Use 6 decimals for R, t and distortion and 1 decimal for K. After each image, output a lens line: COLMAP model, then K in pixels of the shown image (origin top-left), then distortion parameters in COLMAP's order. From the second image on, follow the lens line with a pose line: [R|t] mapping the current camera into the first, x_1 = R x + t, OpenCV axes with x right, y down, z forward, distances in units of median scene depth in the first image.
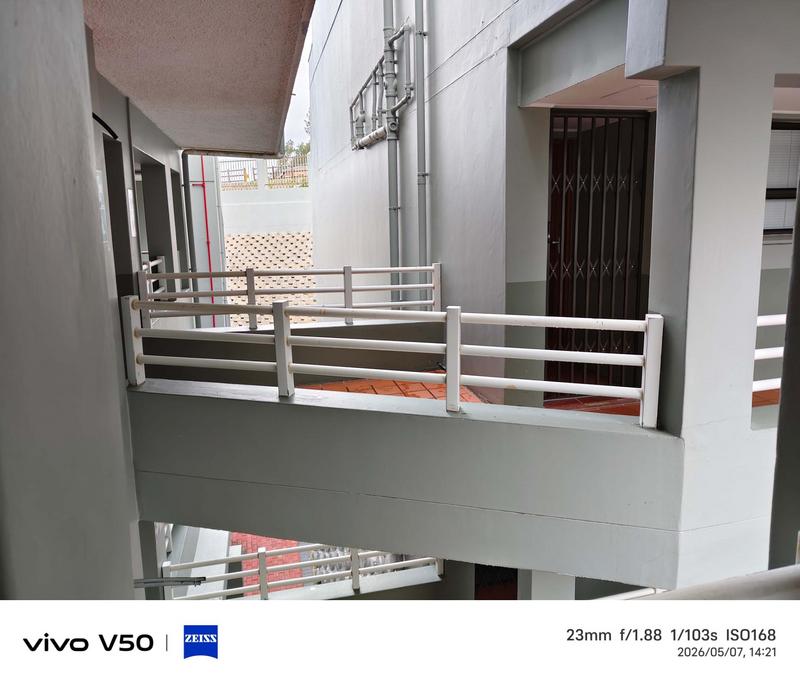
lens RADIAL K [[637.9, 0, 413.1], [0, 637.9, 341.1], [0, 0, 1]] dist [-0.005798, -0.005883]
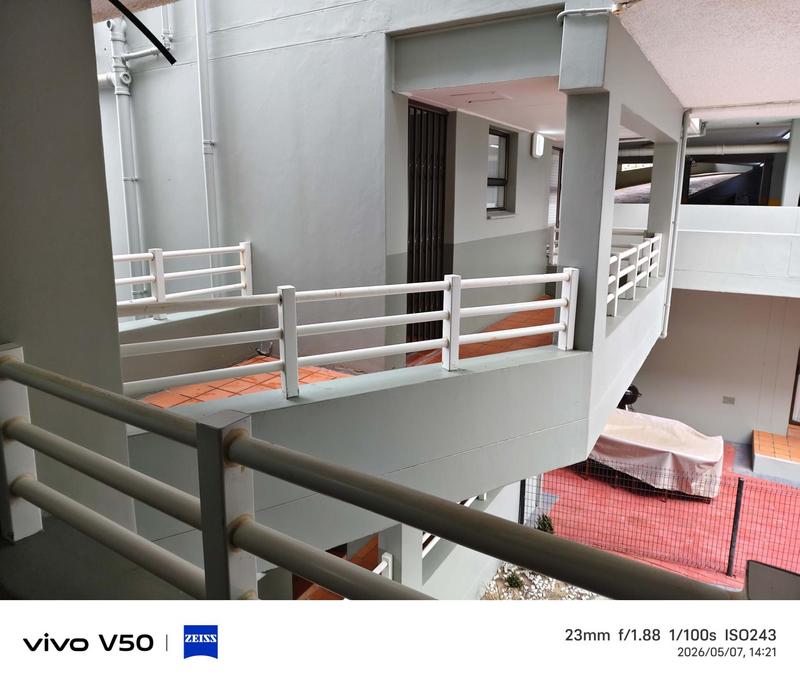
lens RADIAL K [[637.9, 0, 413.1], [0, 637.9, 341.1], [0, 0, 1]] dist [-0.005798, -0.005883]
pose [[0.600099, -0.153158, 0.785127, -0.678547], [0.134385, 0.986852, 0.089794, -0.039488], [-0.788557, 0.051624, 0.612791, 0.310176]]
